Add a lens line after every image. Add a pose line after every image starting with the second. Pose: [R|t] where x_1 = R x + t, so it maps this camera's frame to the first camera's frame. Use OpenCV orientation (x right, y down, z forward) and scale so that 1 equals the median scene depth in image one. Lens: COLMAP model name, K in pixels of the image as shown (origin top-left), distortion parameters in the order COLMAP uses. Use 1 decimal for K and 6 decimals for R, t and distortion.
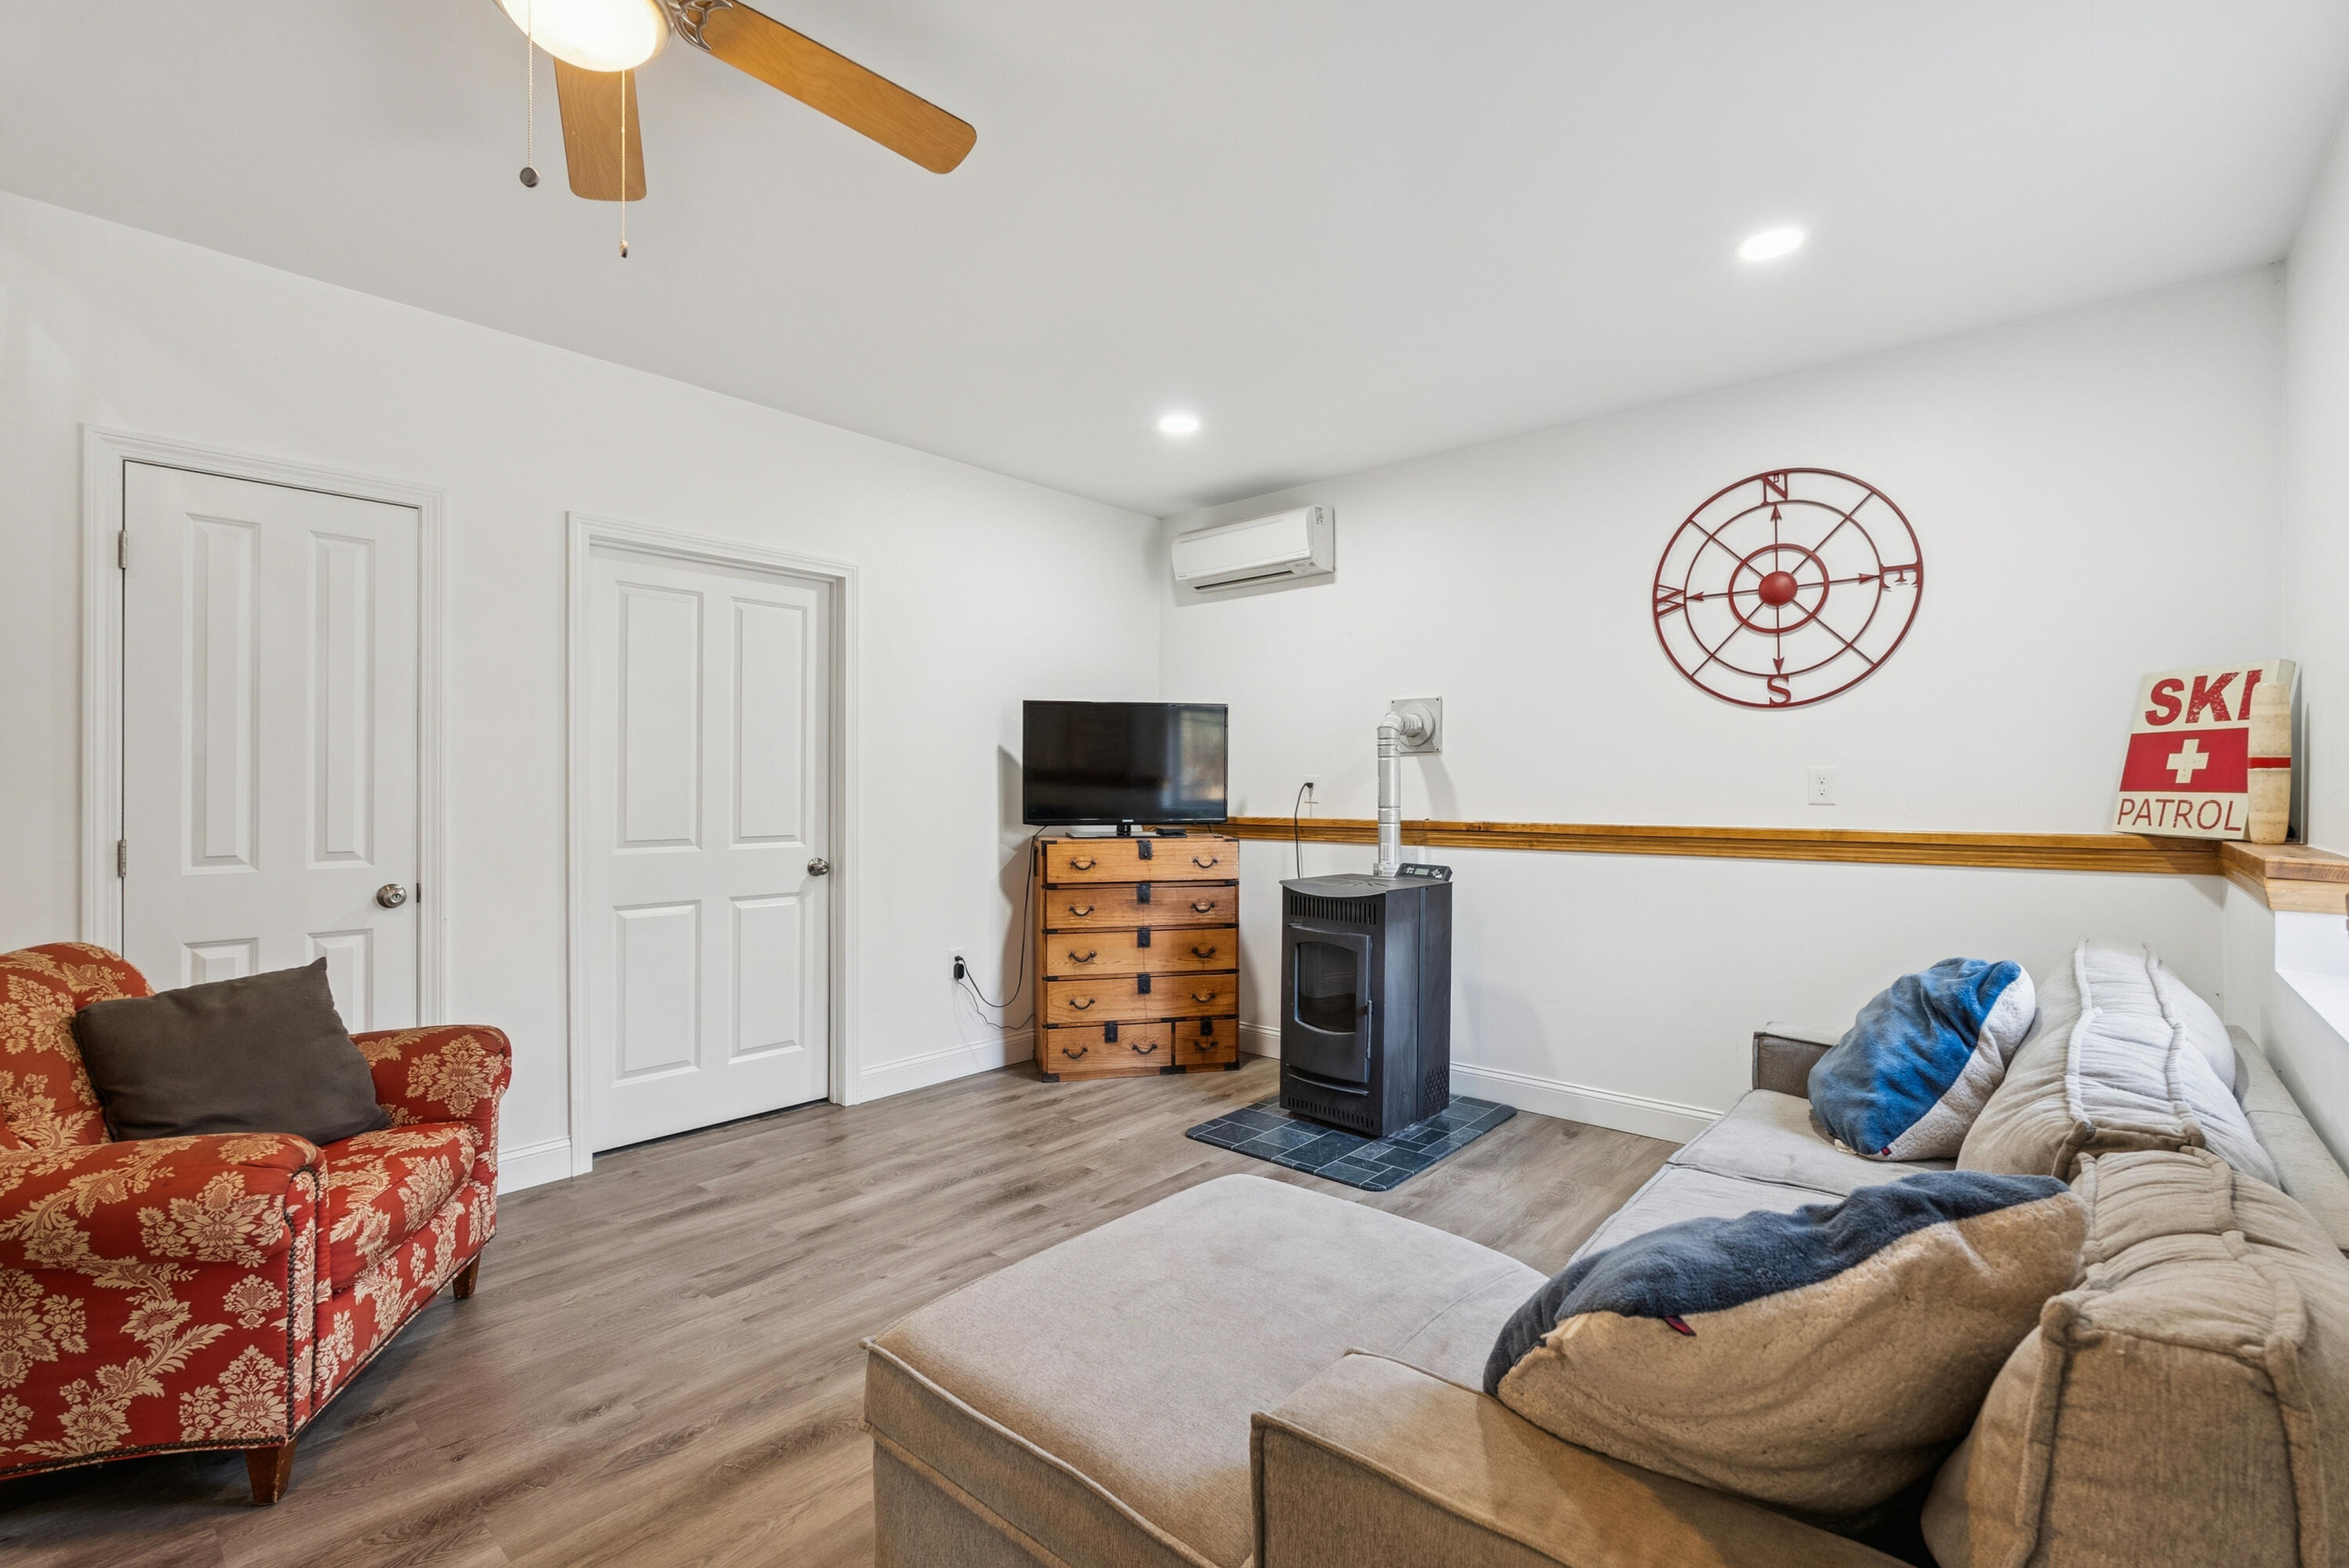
lens RADIAL K [[1043.6, 0, 1175.6], [0, 1043.6, 785.1], [0, 0, 1]] dist [-0.001897, -0.000230]
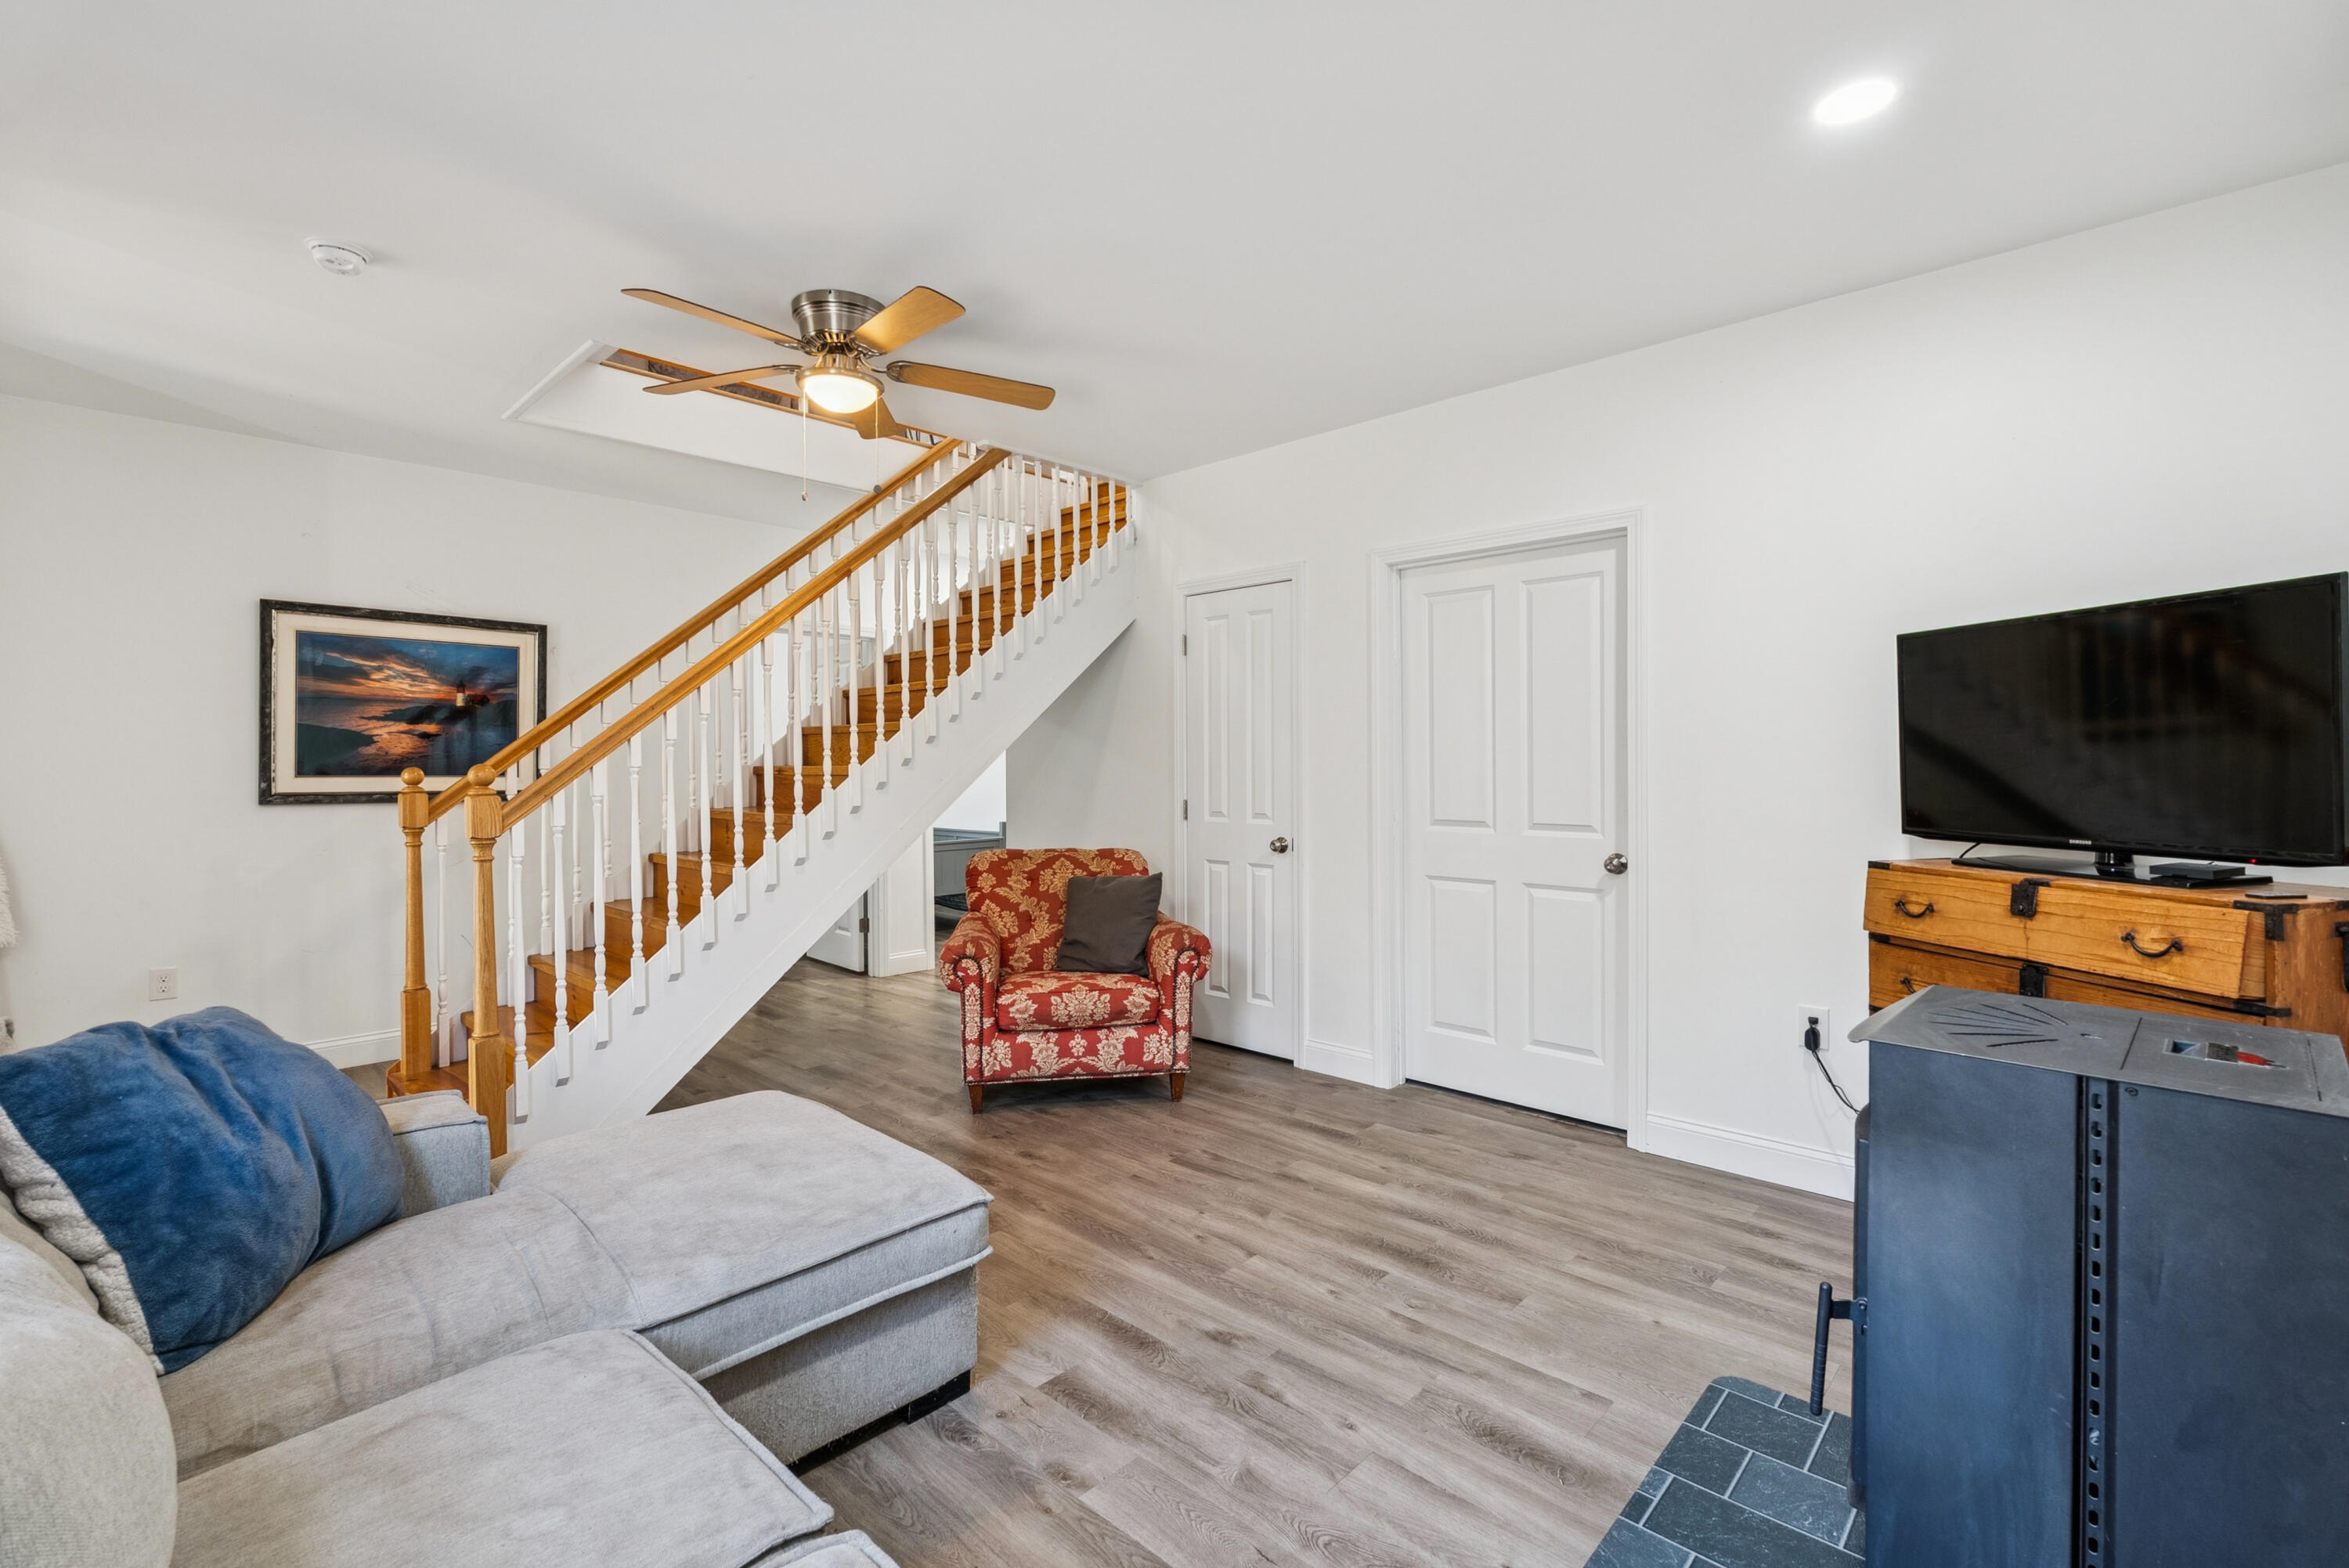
lens RADIAL K [[1043.6, 0, 1176.3], [0, 1043.6, 778.9], [0, 0, 1]] dist [-0.001897, -0.000230]
pose [[-0.034891, 0.011750, -0.999322, 0.651702], [0.004689, 0.999922, 0.011593, -0.005829], [0.999380, -0.004282, -0.034944, 0.791090]]
